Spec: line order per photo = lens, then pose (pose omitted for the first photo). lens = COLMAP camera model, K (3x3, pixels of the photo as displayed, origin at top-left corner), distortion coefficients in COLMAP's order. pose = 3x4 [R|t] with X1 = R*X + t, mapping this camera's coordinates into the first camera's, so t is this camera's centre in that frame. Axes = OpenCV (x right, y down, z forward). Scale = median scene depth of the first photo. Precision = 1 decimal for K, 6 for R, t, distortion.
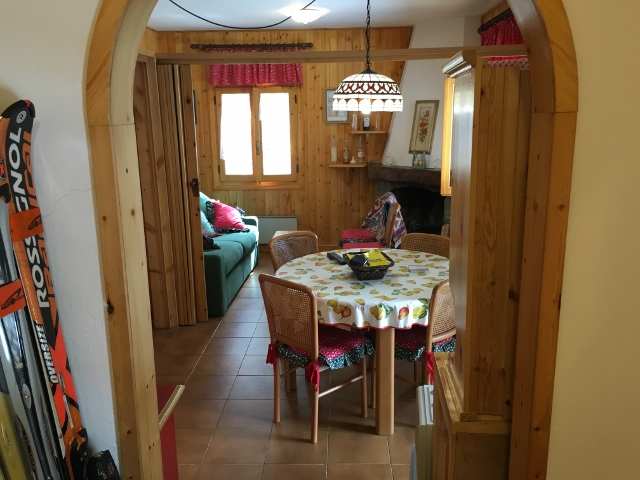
lens RADIAL K [[545.8, 0, 321.9], [0, 545.8, 235.1], [0, 0, 1]] dist [0.073821, -0.096807]
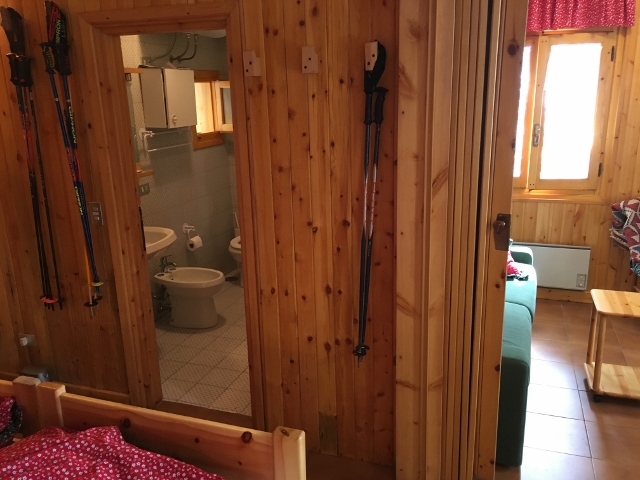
lens RADIAL K [[545.8, 0, 321.0], [0, 545.8, 238.1], [0, 0, 1]] dist [0.073821, -0.096807]
pose [[0.955086, 0.068955, -0.288193, -0.177442], [-0.053691, 0.996720, 0.060547, -0.074341], [0.291423, -0.042354, 0.955656, 0.355300]]
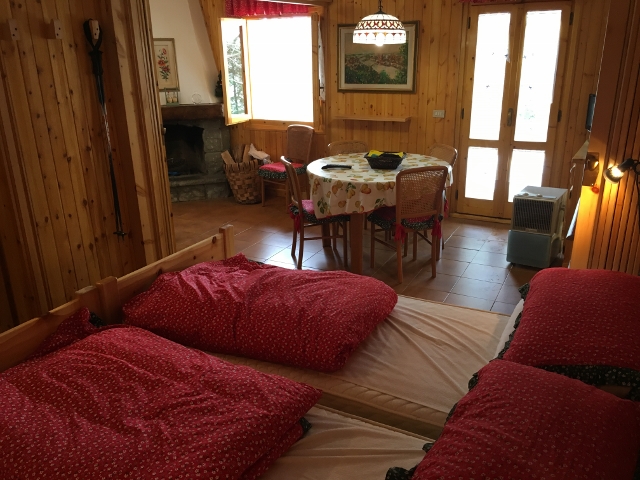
lens RADIAL K [[545.8, 0, 315.7], [0, 545.8, 237.1], [0, 0, 1]] dist [0.073821, -0.096807]
pose [[0.441105, -0.286298, 0.850564, -0.663568], [0.209272, 0.954437, 0.212733, -0.048074], [-0.872715, 0.084161, 0.480921, 0.277854]]
